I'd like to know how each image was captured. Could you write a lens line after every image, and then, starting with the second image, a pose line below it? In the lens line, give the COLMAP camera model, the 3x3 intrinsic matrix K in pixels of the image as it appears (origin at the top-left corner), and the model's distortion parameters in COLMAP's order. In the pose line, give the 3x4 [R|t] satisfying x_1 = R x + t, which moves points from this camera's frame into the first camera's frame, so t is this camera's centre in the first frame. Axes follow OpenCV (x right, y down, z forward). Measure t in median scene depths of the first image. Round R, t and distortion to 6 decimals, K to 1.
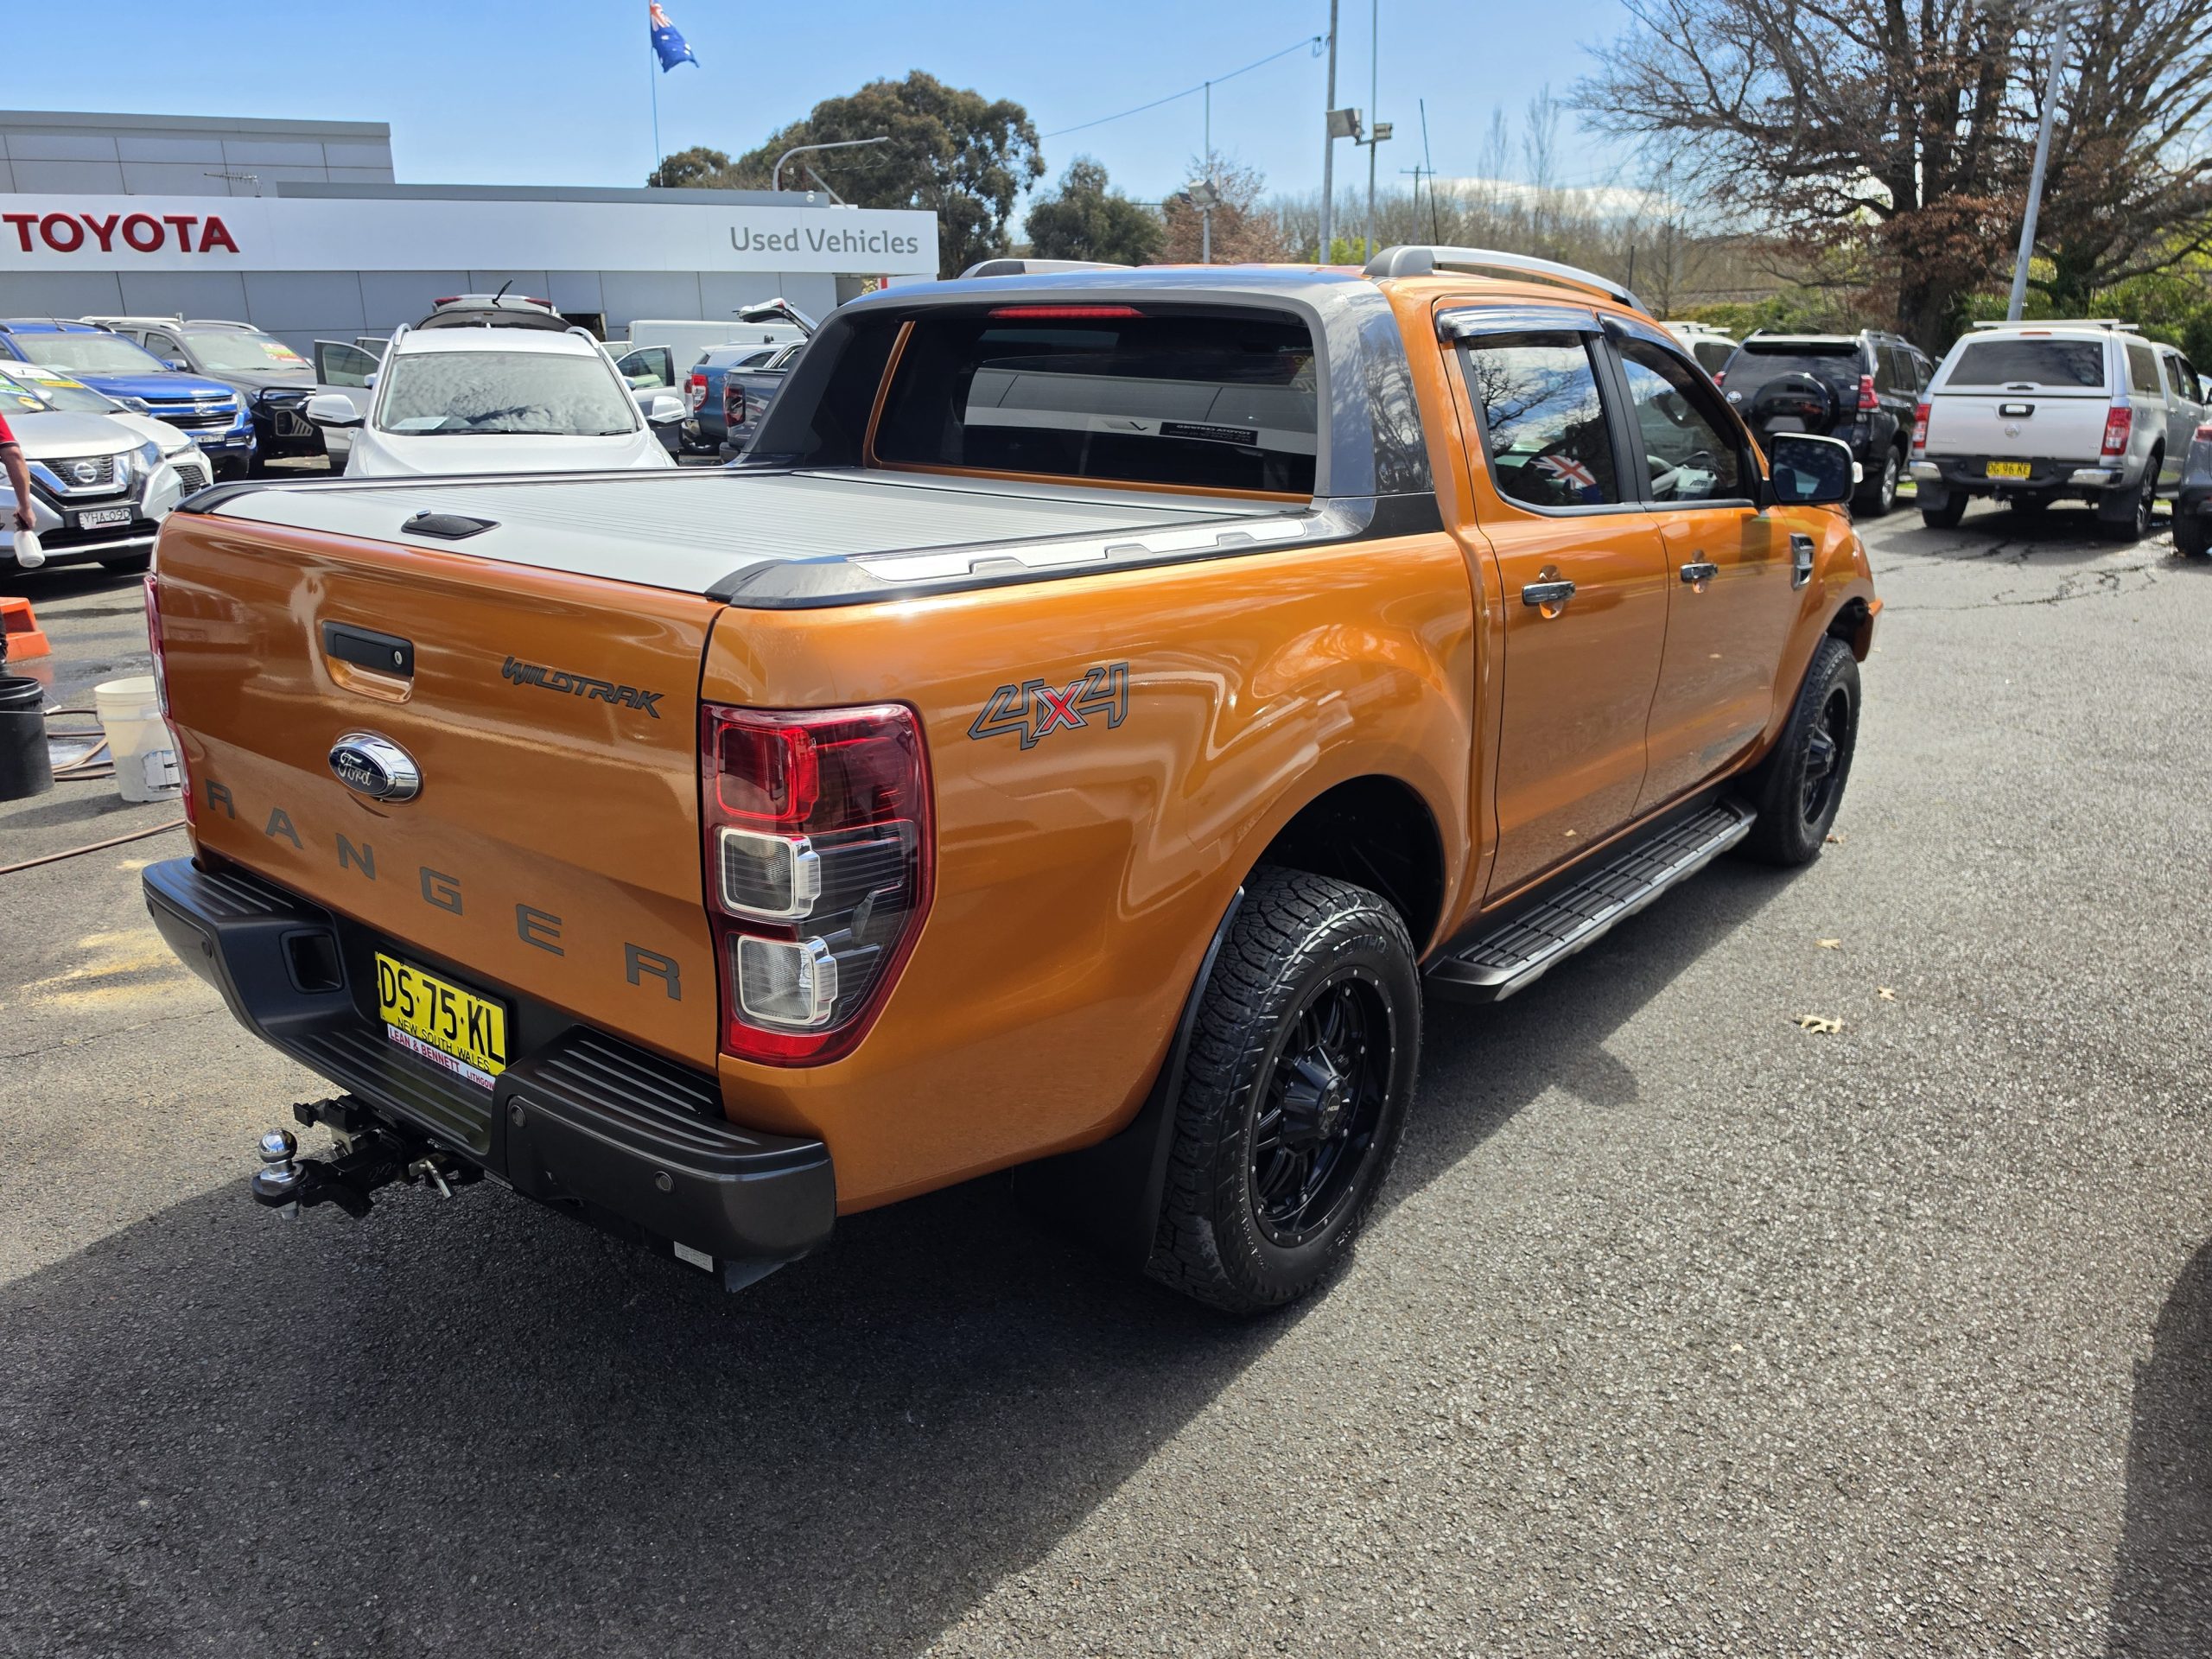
lens RADIAL K [[1594.9, 0, 1111.3], [0, 1594.9, 854.0], [0, 0, 1]] dist [0.004835, -0.010869]
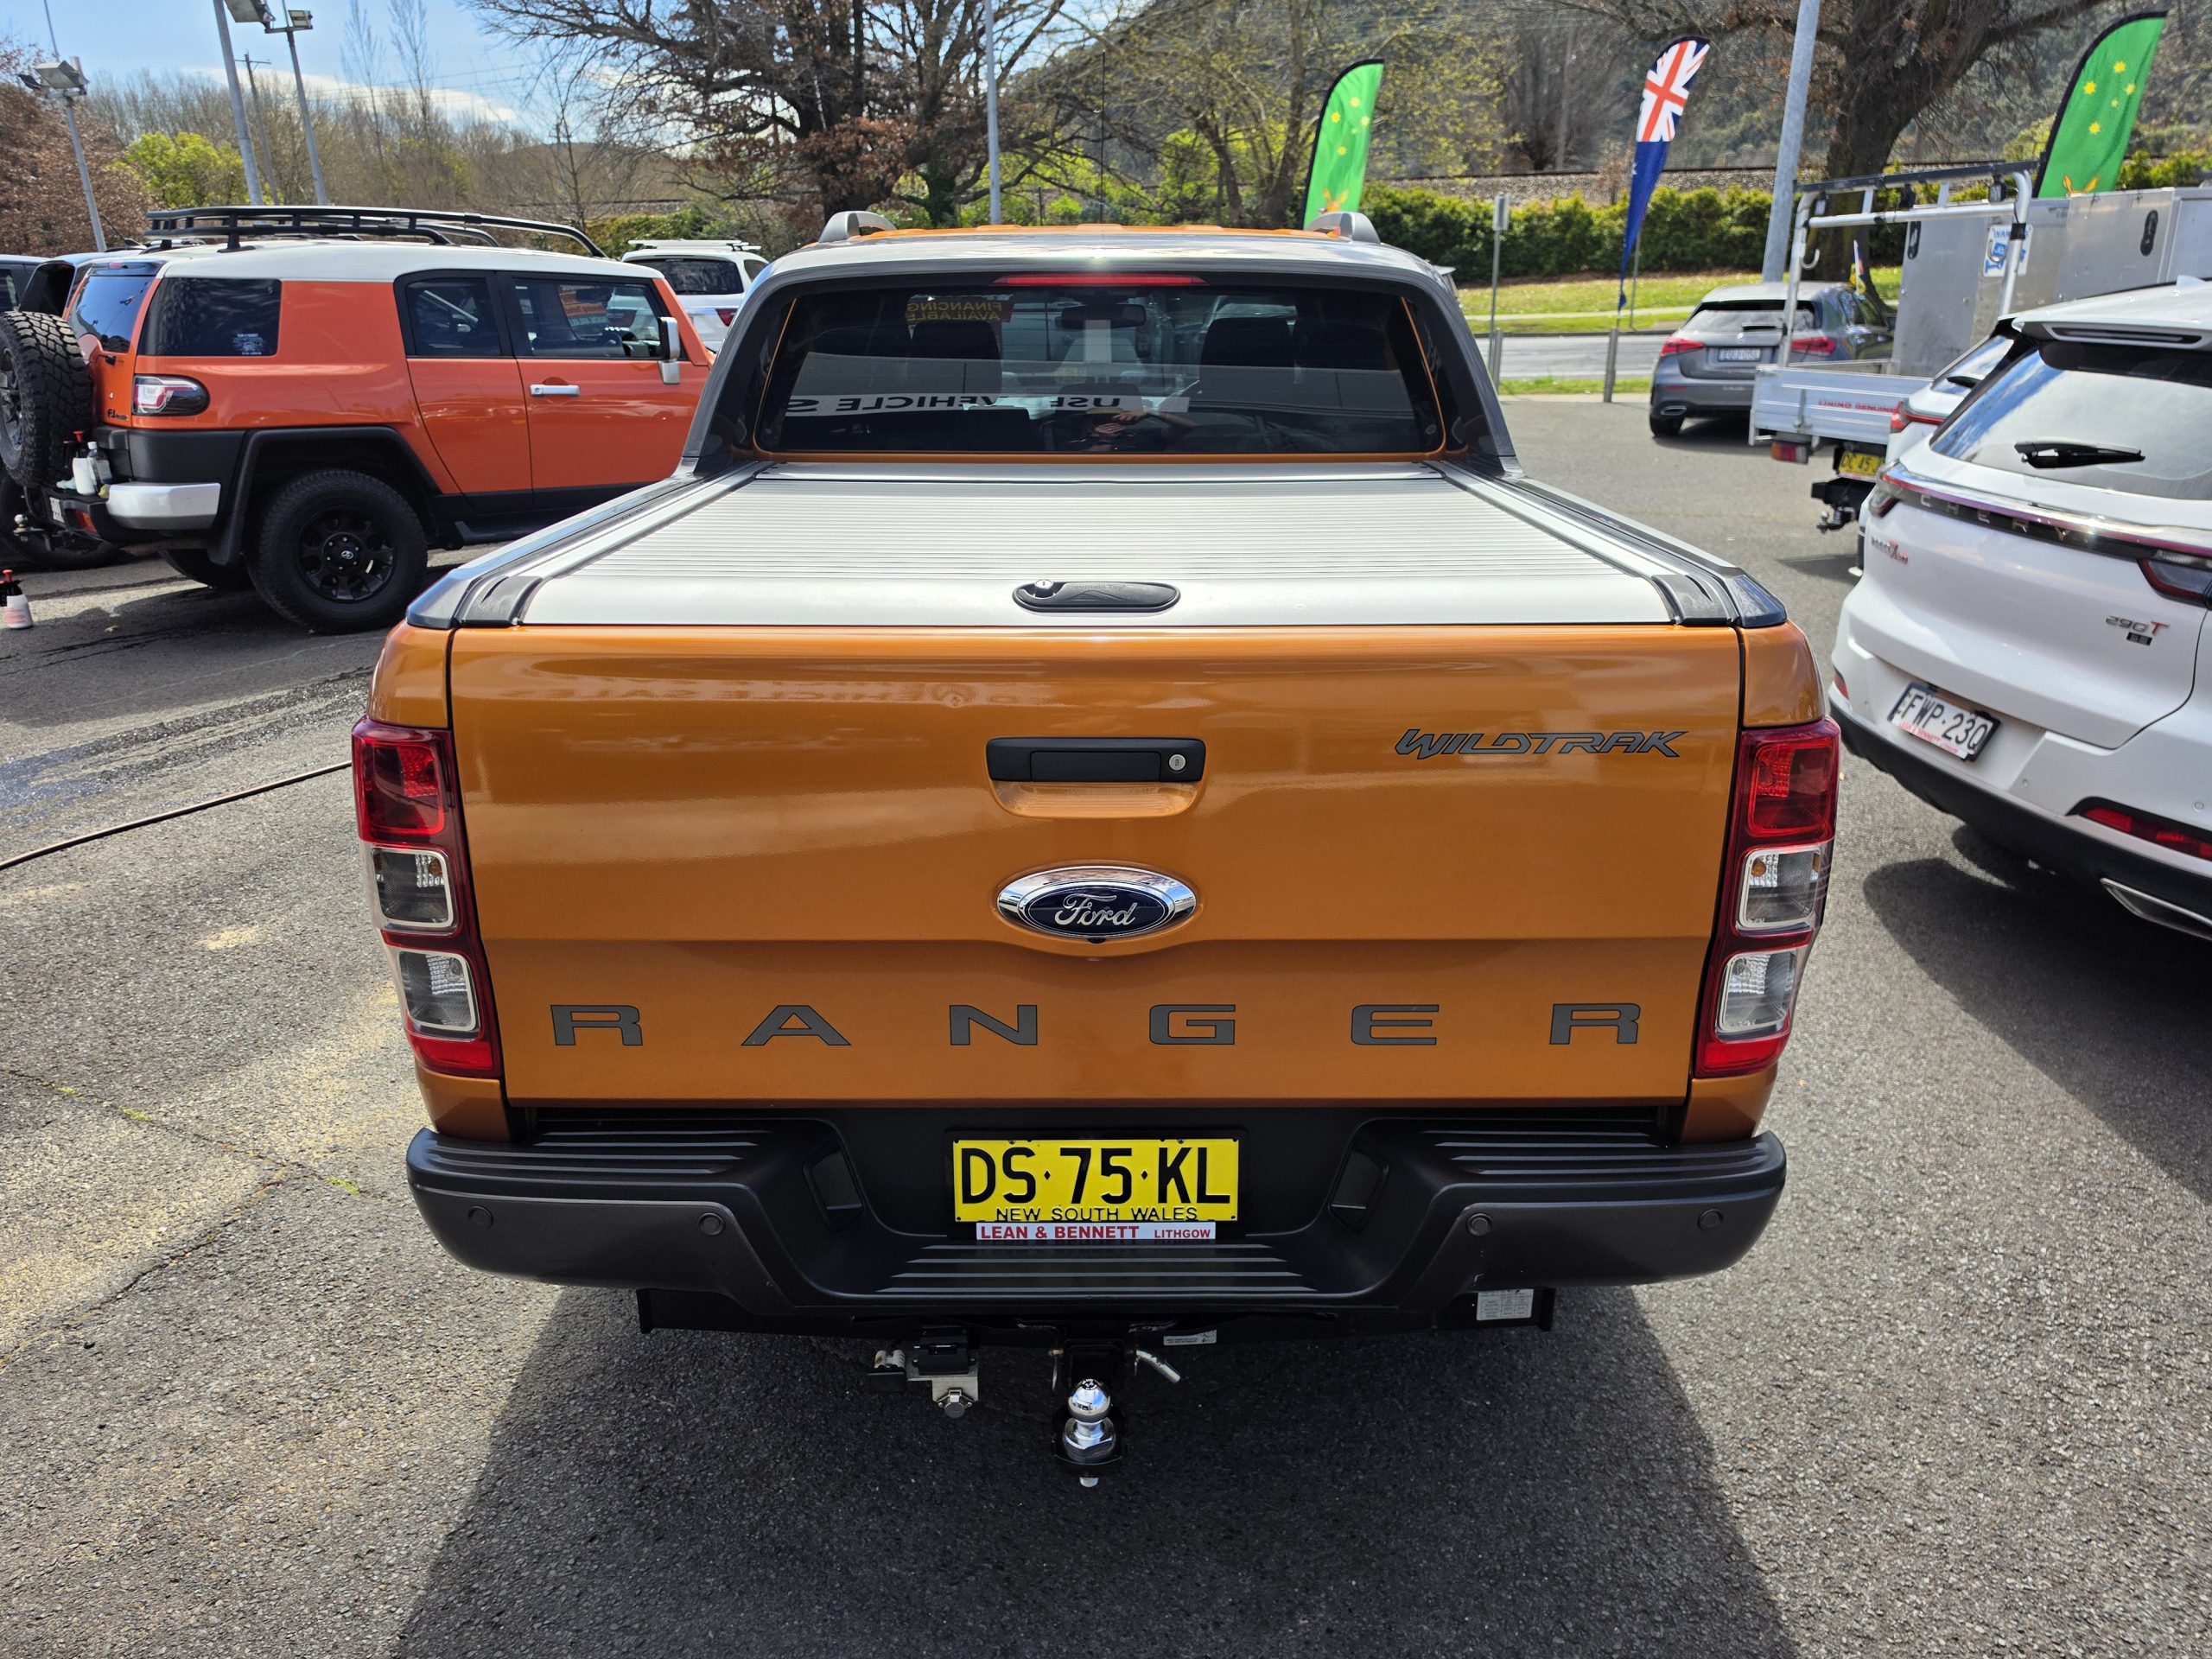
lens RADIAL K [[1540.6, 0, 1106.0], [0, 1540.6, 829.5], [0, 0, 1]] dist [0.068442, -0.064295]
pose [[0.782349, -0.228181, 0.579537, -0.145454], [0.201380, 0.973168, 0.111310, -0.028460], [-0.589386, 0.029624, 0.807308, 0.059951]]
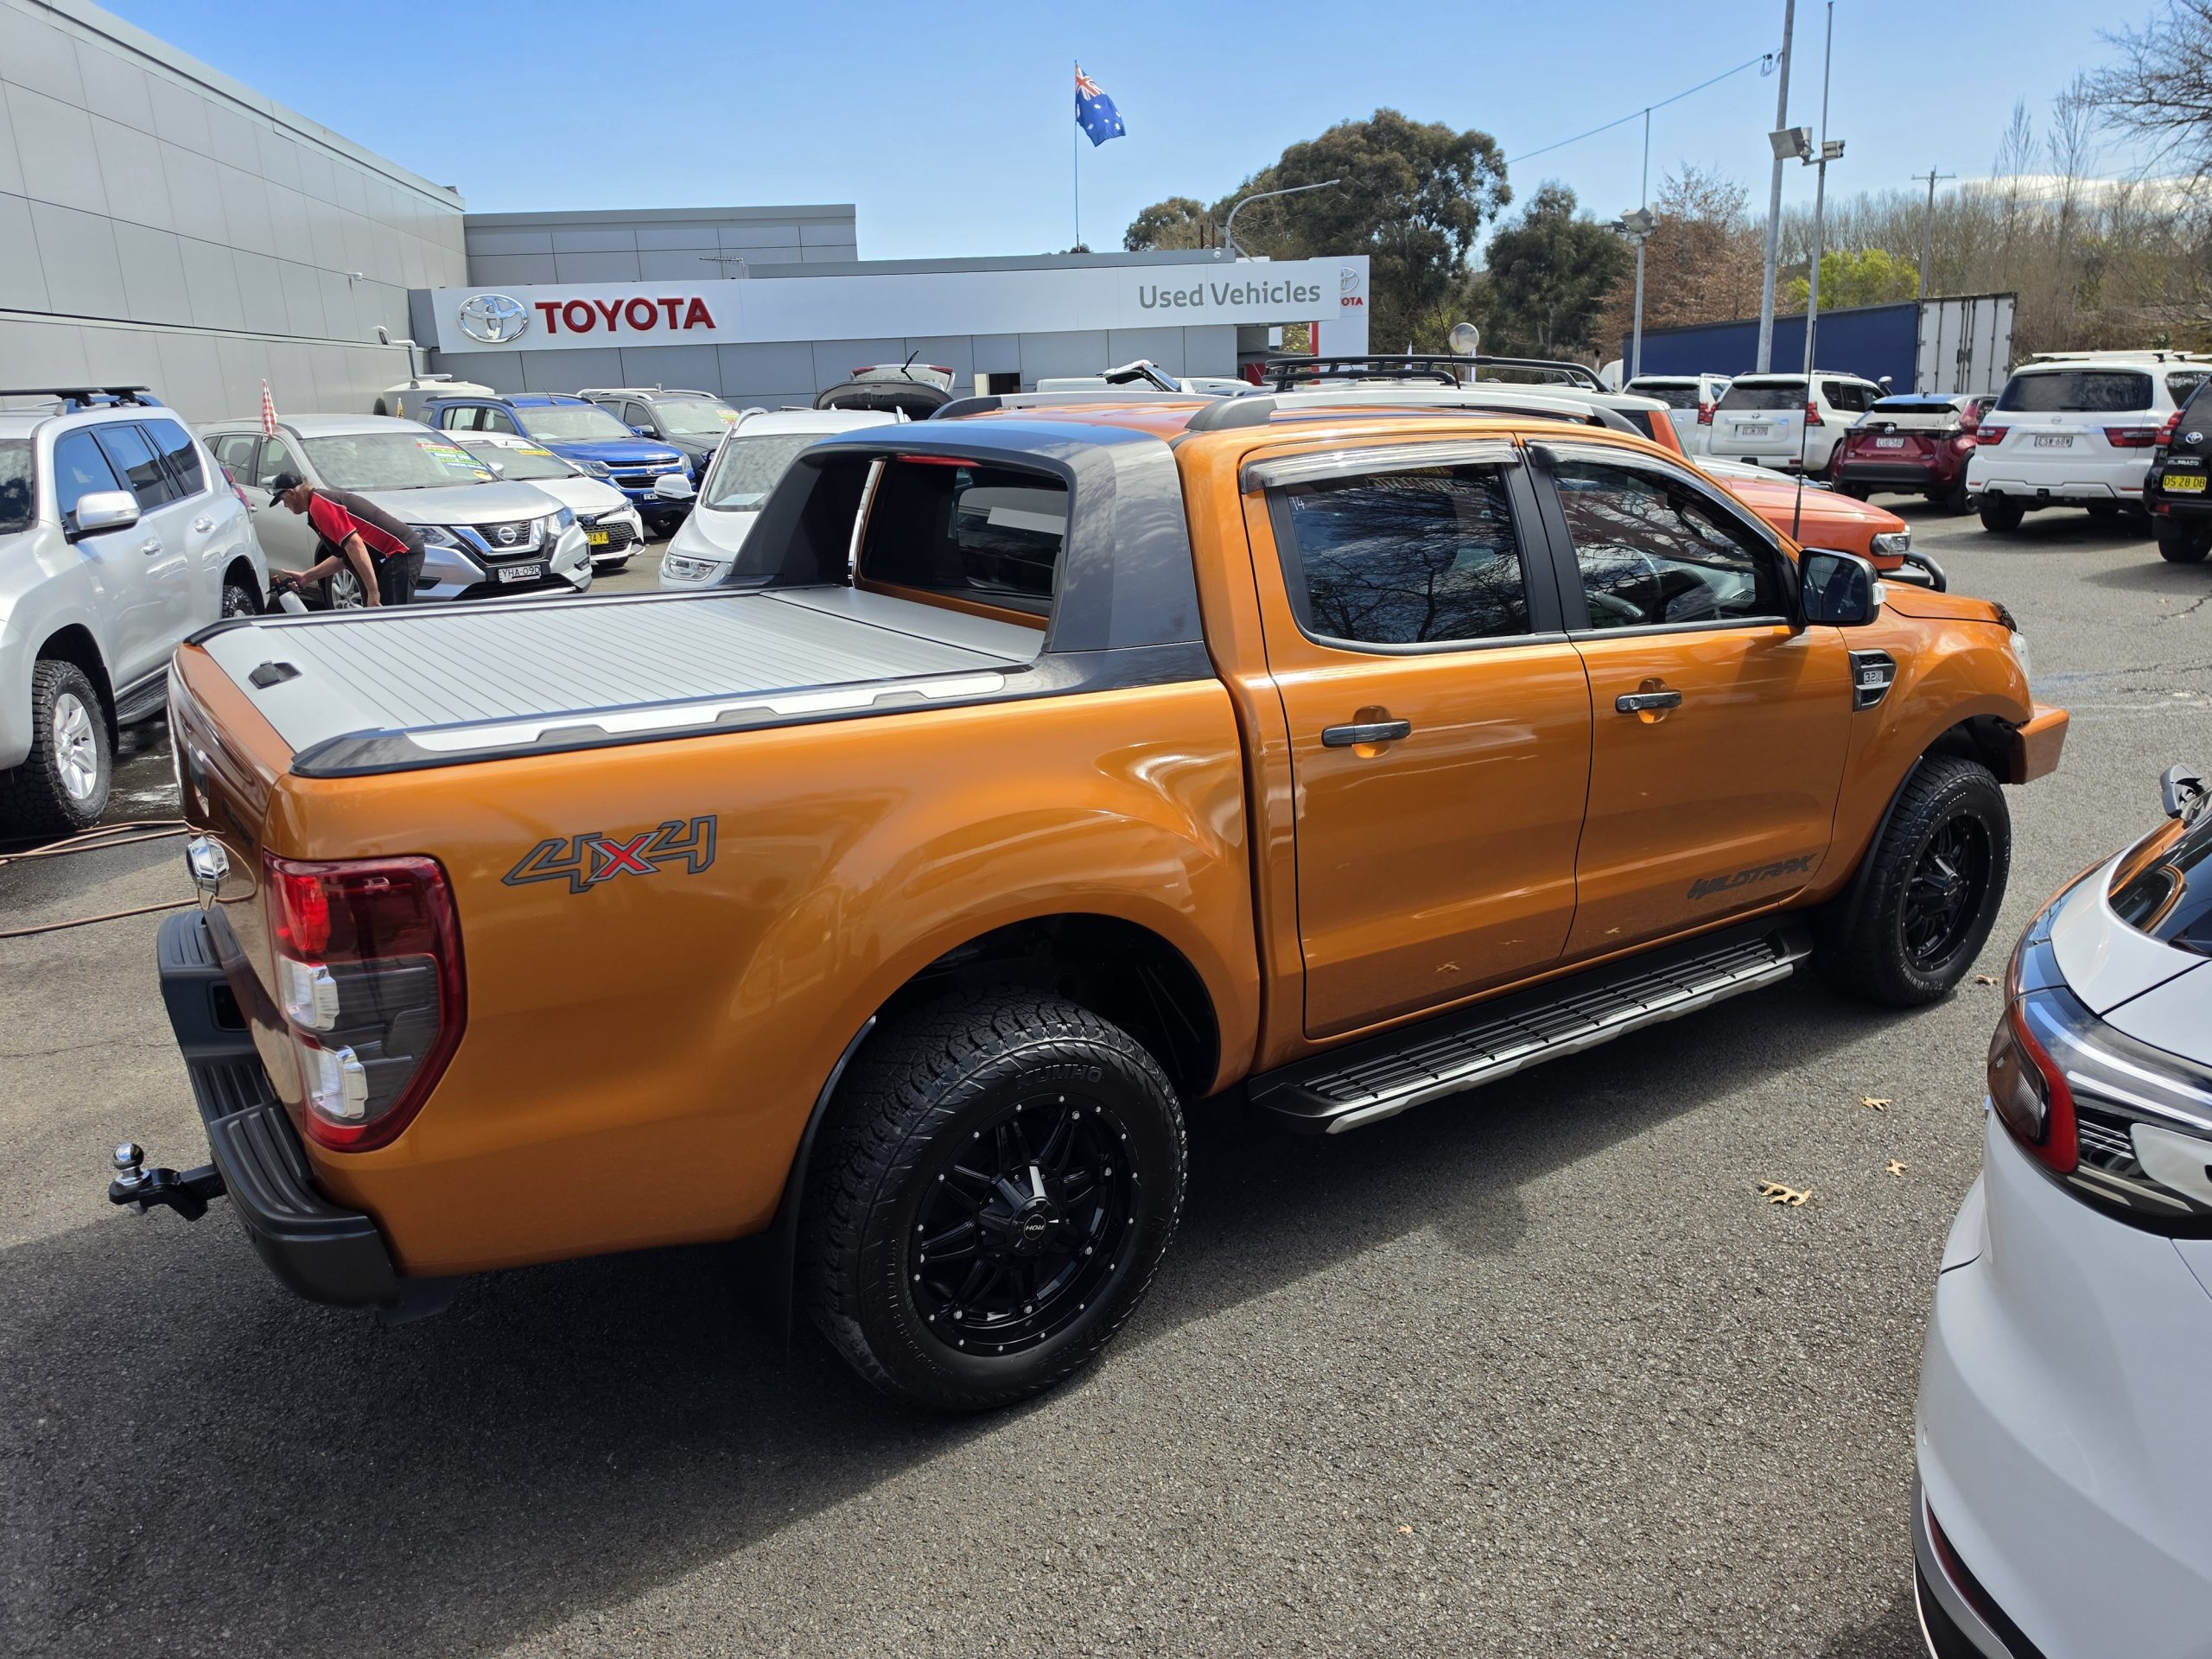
lens RADIAL K [[1599.0, 0, 1106.0], [0, 1599.0, 829.5], [0, 0, 1]] dist [0.022153, -0.023250]
pose [[0.954217, 0.056717, -0.293689, 0.102962], [-0.065717, 0.997620, -0.020859, -0.017971], [0.291807, 0.039204, 0.955673, -0.001399]]
